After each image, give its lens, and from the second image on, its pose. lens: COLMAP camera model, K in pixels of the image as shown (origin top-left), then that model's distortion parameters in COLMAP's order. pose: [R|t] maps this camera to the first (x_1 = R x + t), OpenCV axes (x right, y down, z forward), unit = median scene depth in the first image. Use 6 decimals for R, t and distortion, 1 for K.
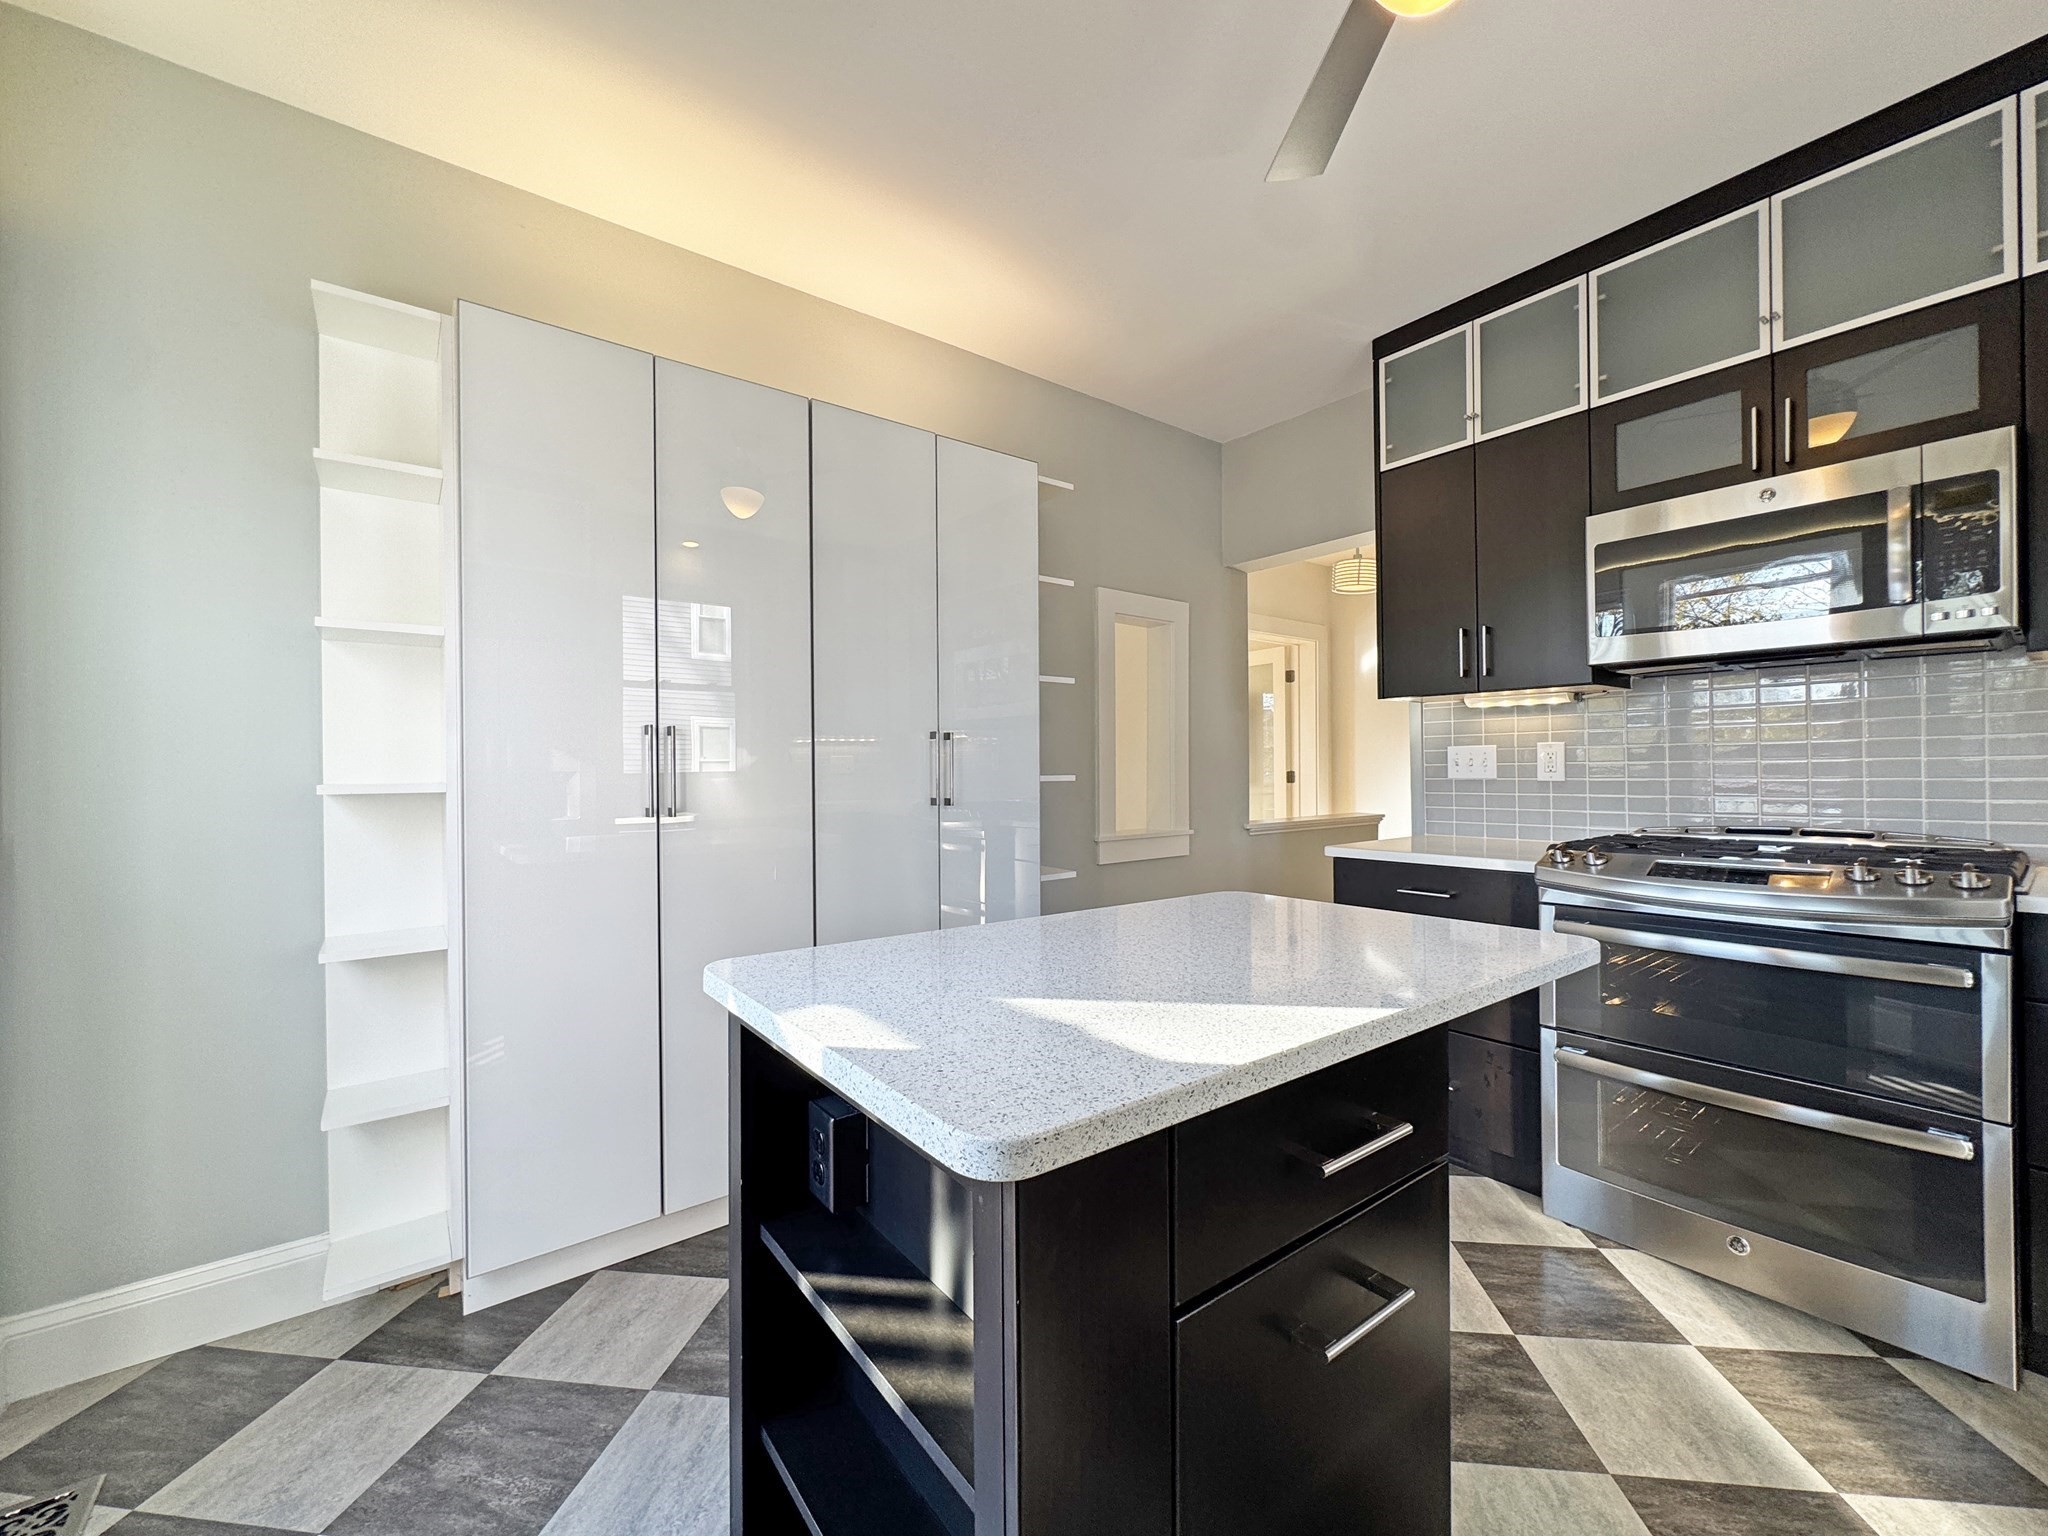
lens RADIAL K [[816.2, 0, 1025.0], [0, 816.2, 766.9], [0, 0, 1]] dist [-0.003680, 0.000445]
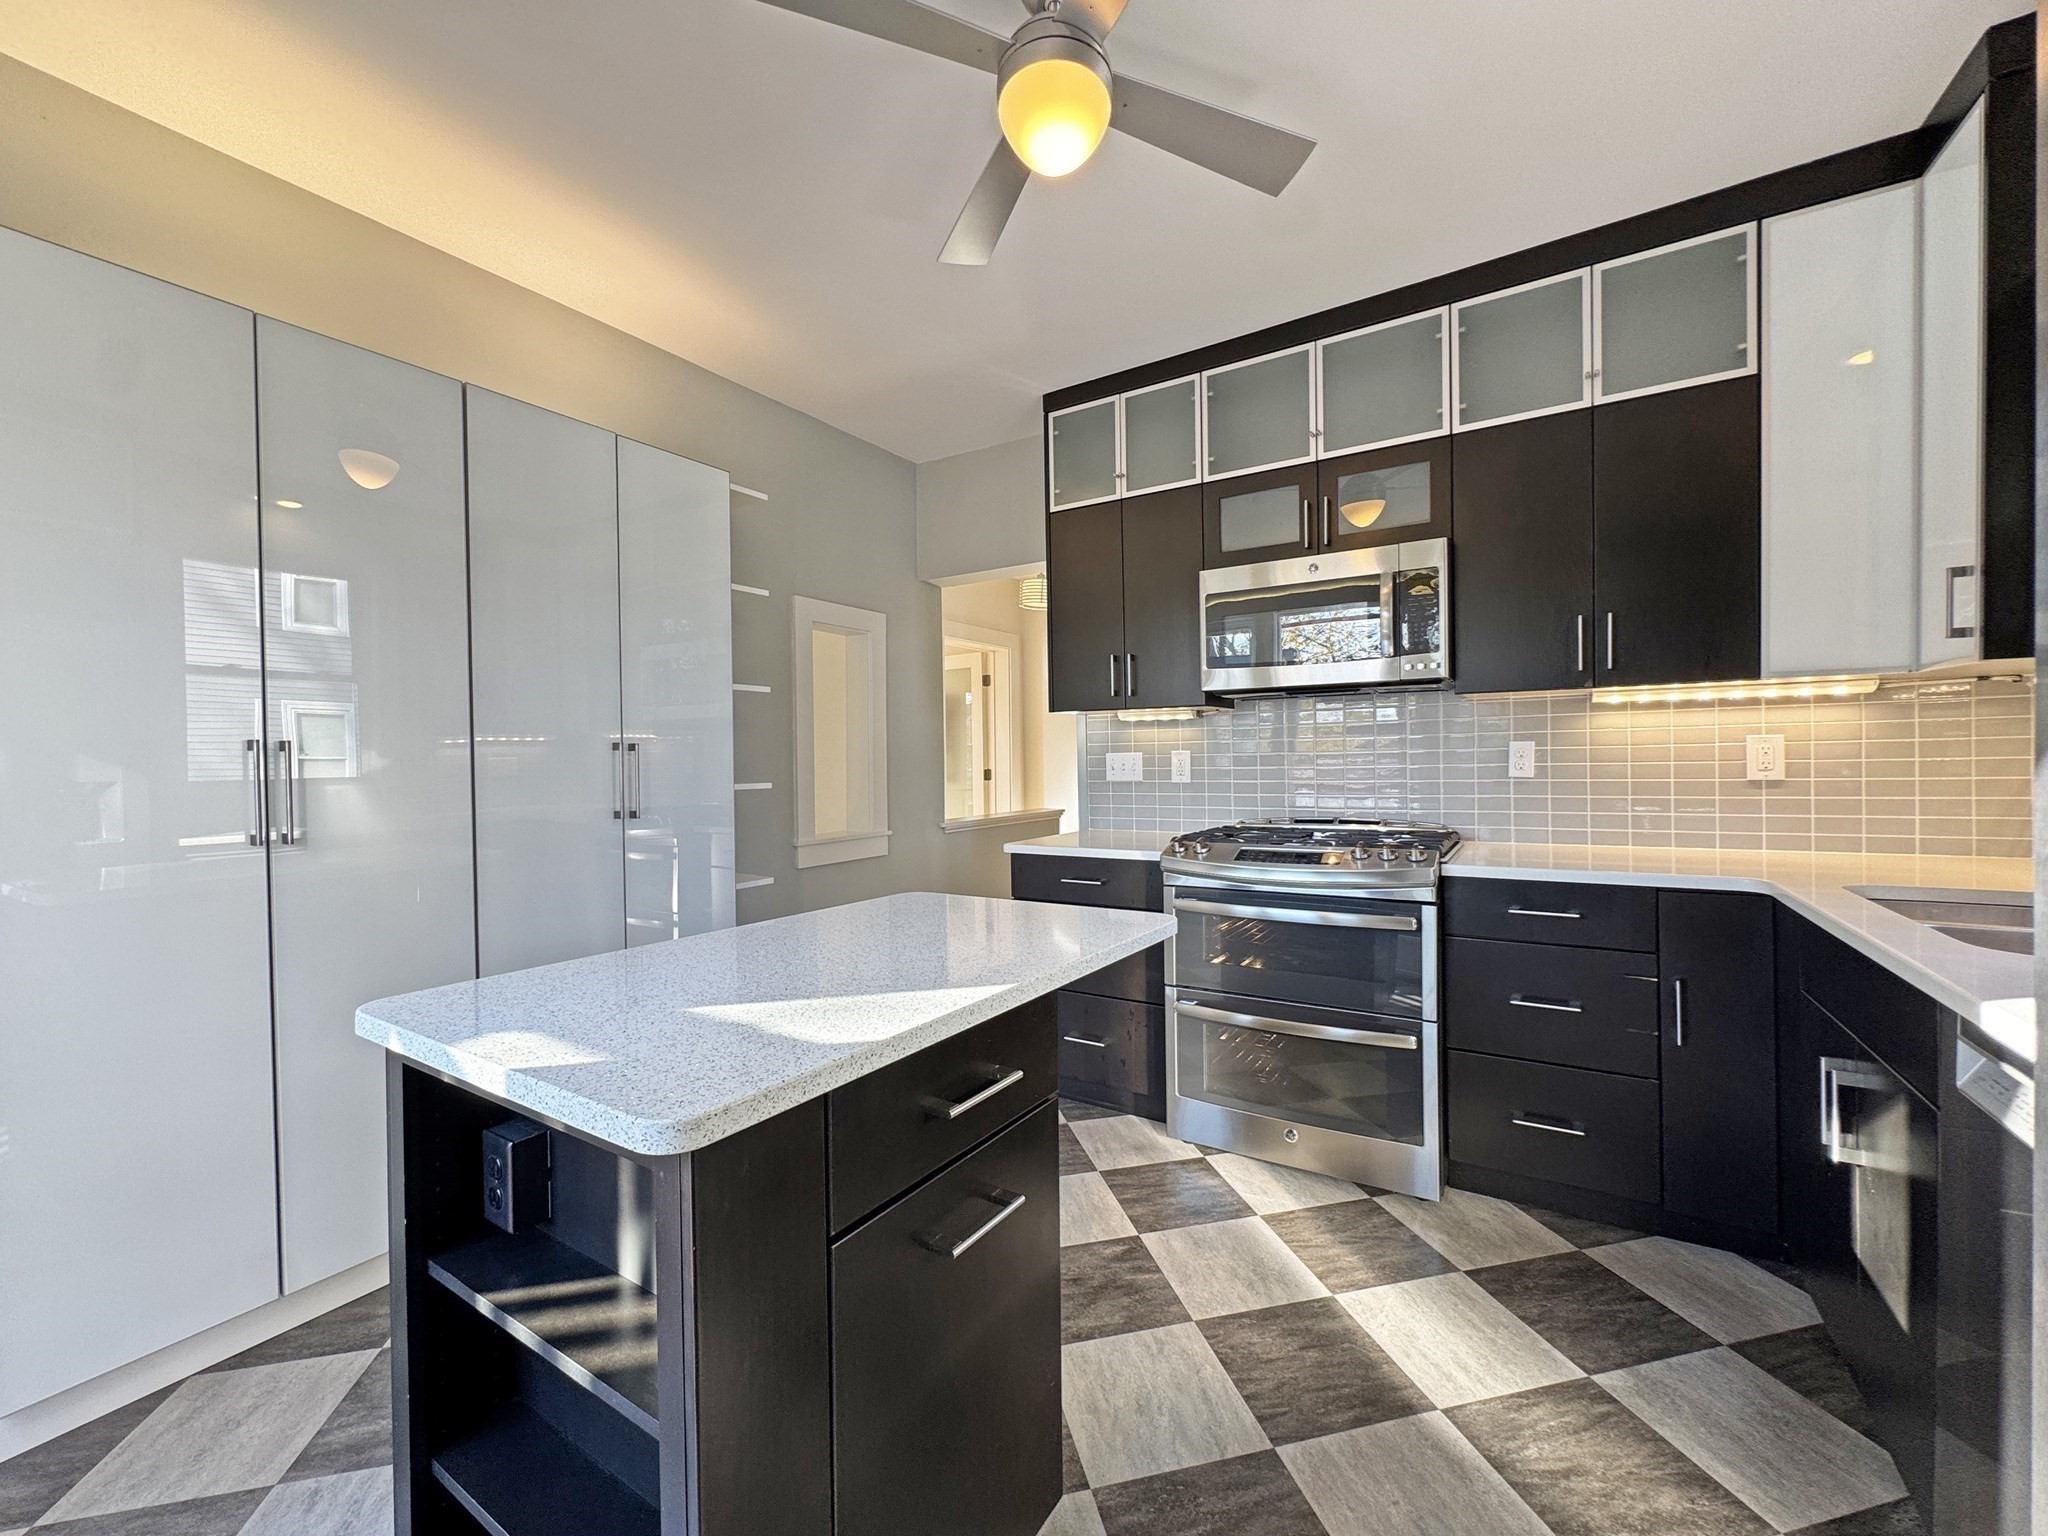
lens RADIAL K [[821.5, 0, 1024.0], [0, 821.5, 768.0], [0, 0, 1]] dist [-0.004277, 0.000719]
pose [[0.939933, -0.007772, 0.341270, 0.013340], [0.004636, 0.999939, 0.010005, -0.027637], [-0.341327, -0.007821, 0.939912, -0.106886]]
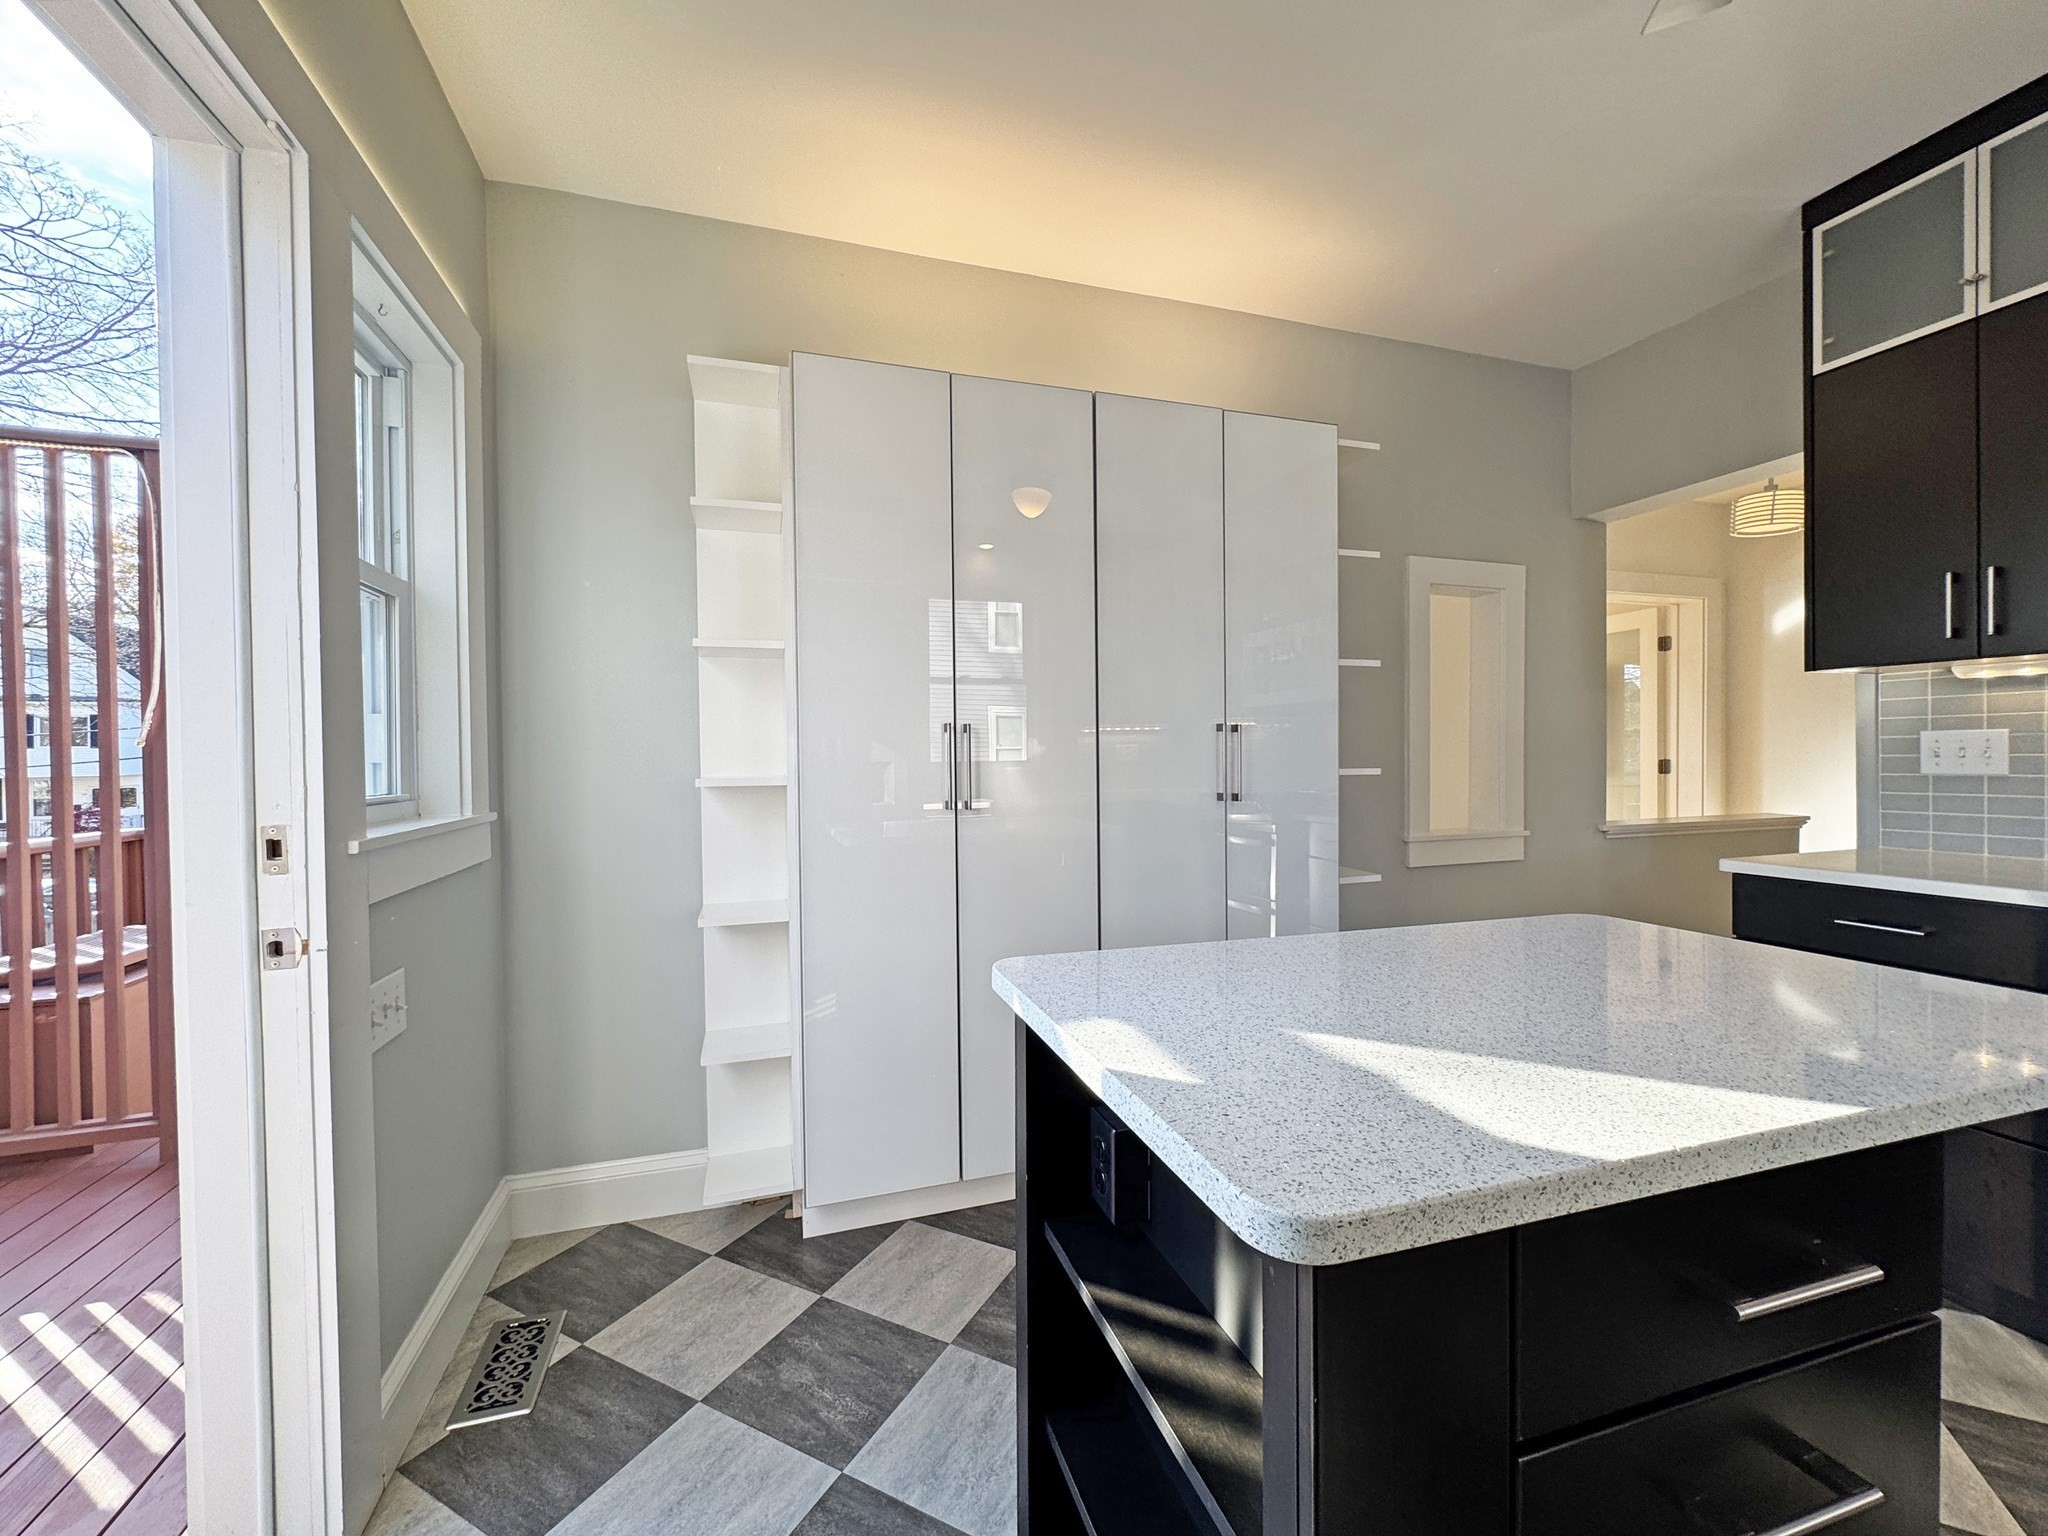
lens RADIAL K [[821.5, 0, 1024.0], [0, 821.5, 768.0], [0, 0, 1]] dist [-0.004277, 0.000719]
pose [[0.940616, 0.003215, -0.339457, -0.002048], [0.003126, 0.999831, 0.018132, -0.012818], [0.339458, -0.018116, 0.940447, 0.022822]]
